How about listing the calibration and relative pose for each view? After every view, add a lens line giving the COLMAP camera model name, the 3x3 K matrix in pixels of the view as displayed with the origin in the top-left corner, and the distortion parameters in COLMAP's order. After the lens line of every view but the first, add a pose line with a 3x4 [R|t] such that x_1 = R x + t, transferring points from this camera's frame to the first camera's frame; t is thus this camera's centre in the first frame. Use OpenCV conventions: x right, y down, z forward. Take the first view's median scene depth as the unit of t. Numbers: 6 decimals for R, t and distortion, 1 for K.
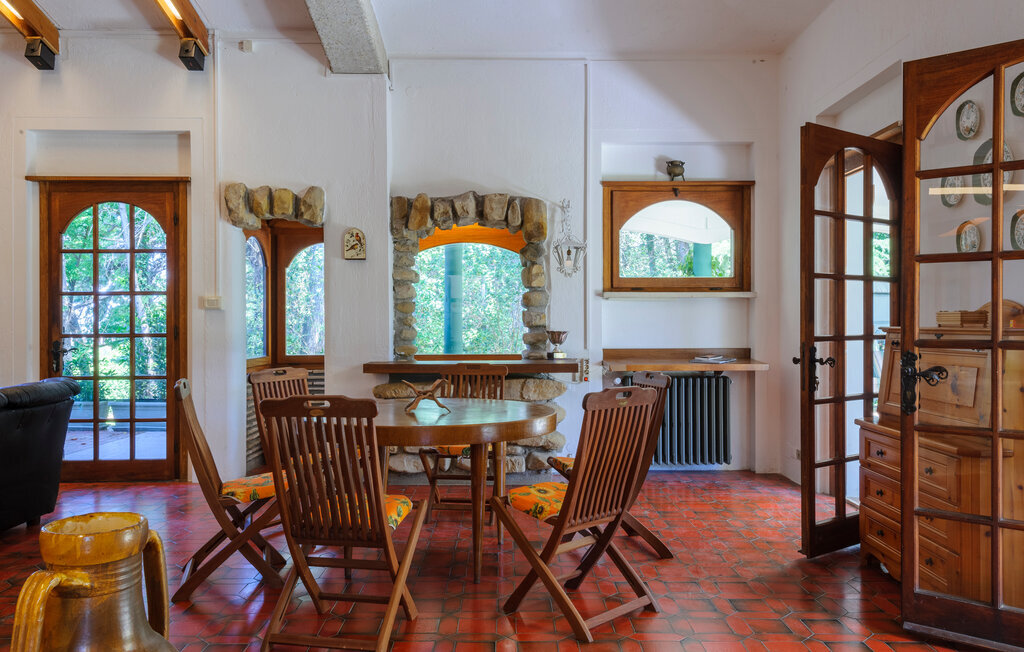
lens RADIAL K [[839.5, 0, 512.0], [0, 839.5, 326.0], [0, 0, 1]] dist [-0.000866, 0.000787]
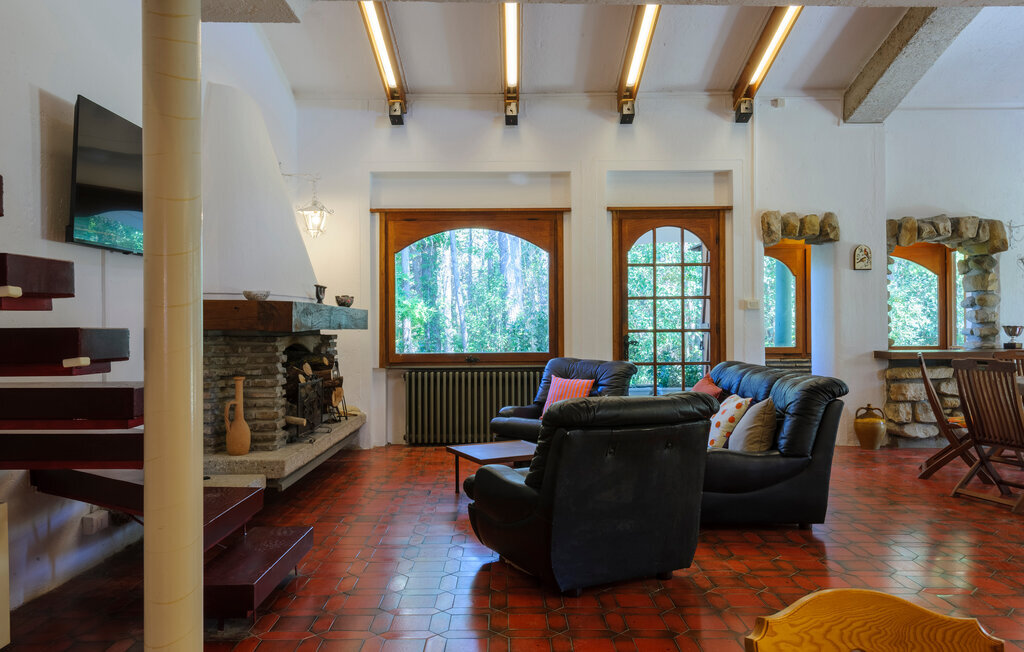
lens RADIAL K [[682.6, 0, 512.0], [0, 682.6, 326.0], [0, 0, 1]] dist [0.002434, 0.000857]
pose [[0.999186, -0.004698, -0.040066, -0.671233], [0.004490, 0.999976, -0.005293, 0.008814], [0.040090, 0.005108, 0.999183, -0.050422]]
